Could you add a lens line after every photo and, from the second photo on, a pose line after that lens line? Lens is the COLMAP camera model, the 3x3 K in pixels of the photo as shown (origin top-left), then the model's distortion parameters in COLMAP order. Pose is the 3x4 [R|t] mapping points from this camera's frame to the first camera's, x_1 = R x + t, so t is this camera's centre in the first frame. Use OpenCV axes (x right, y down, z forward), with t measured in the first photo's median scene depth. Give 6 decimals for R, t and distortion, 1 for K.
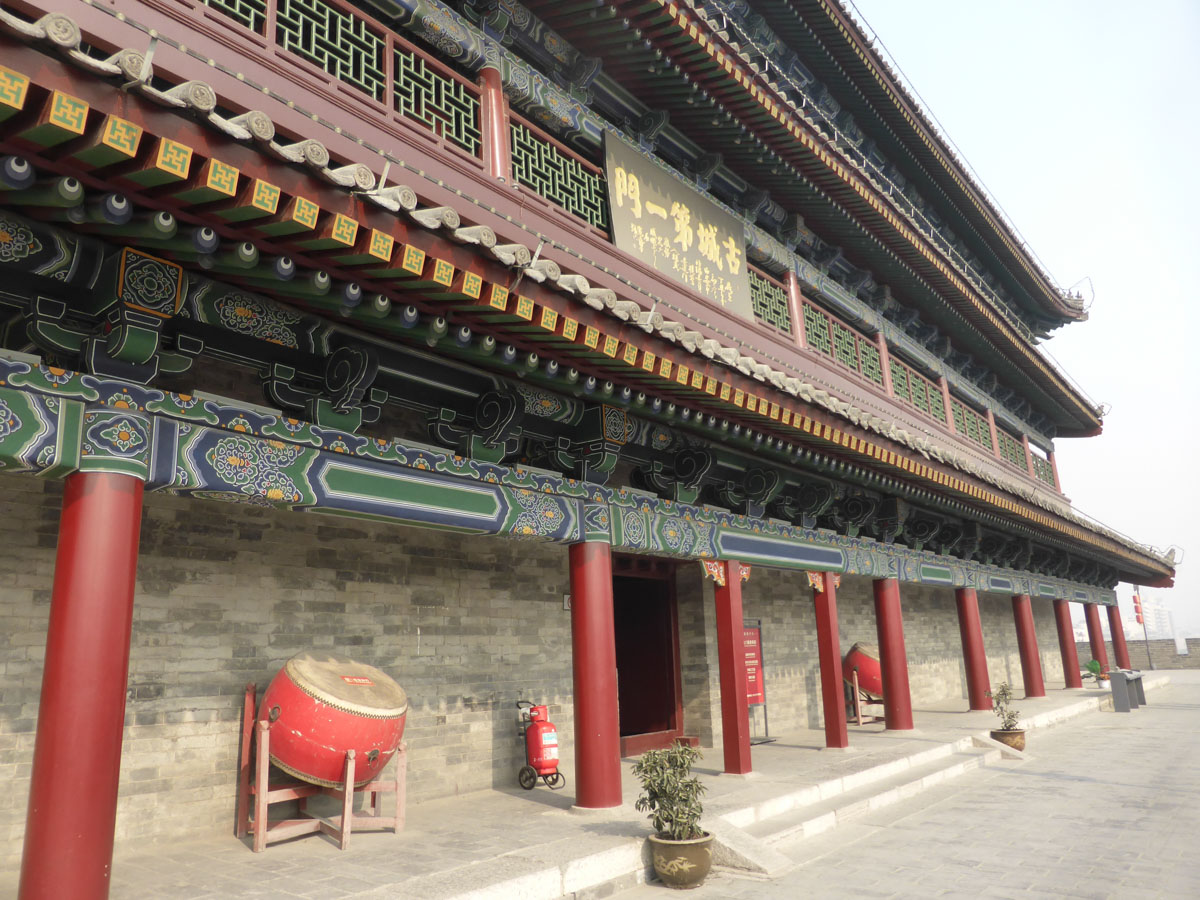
lens RADIAL K [[874.1, 0, 600.0], [0, 874.1, 450.0], [0, 0, 1]] dist [-0.039377, -0.001848]
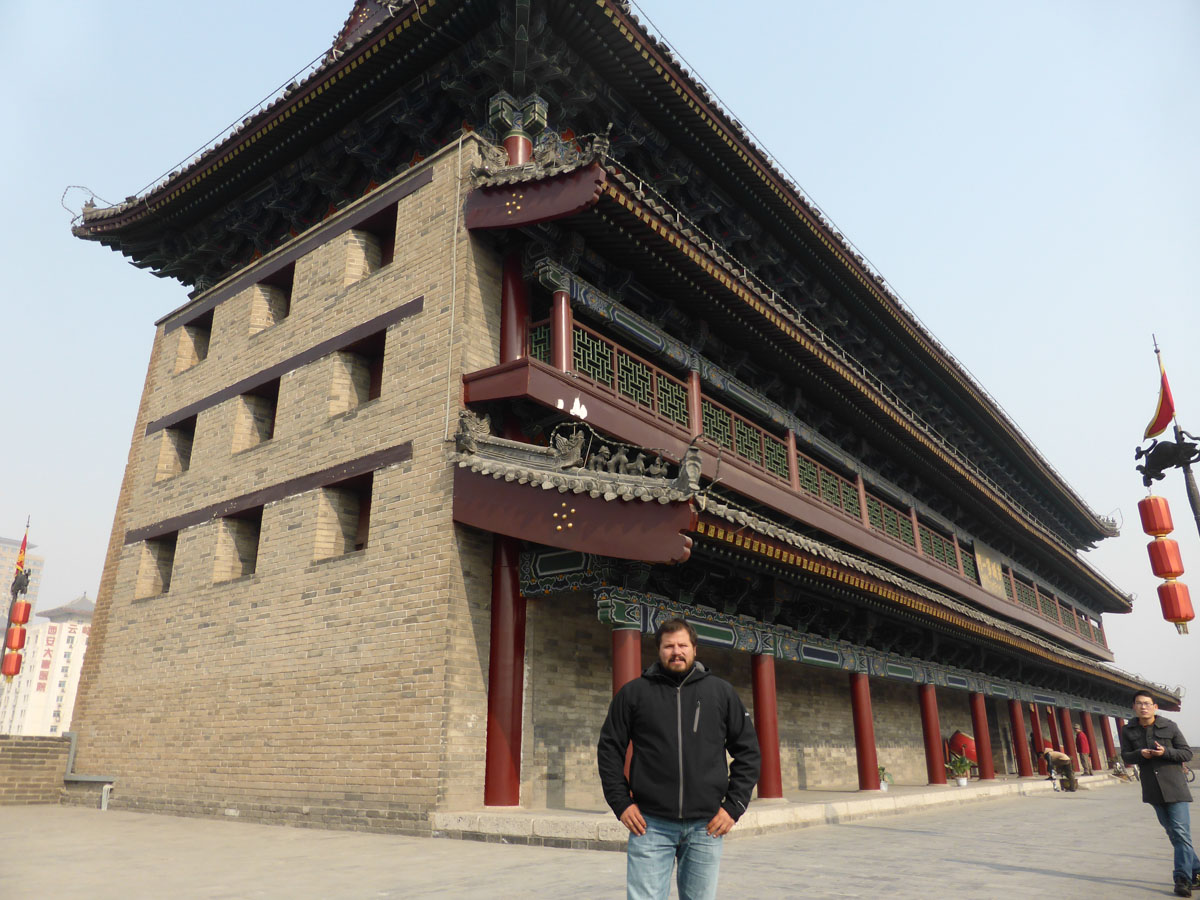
lens RADIAL K [[874.1, 0, 600.0], [0, 874.1, 450.0], [0, 0, 1]] dist [-0.039377, -0.001848]
pose [[0.999541, 0.030261, 0.001367, -1.078366], [-0.029935, 0.993686, -0.108126, -0.292414], [-0.004630, 0.108035, 0.994136, -1.601503]]
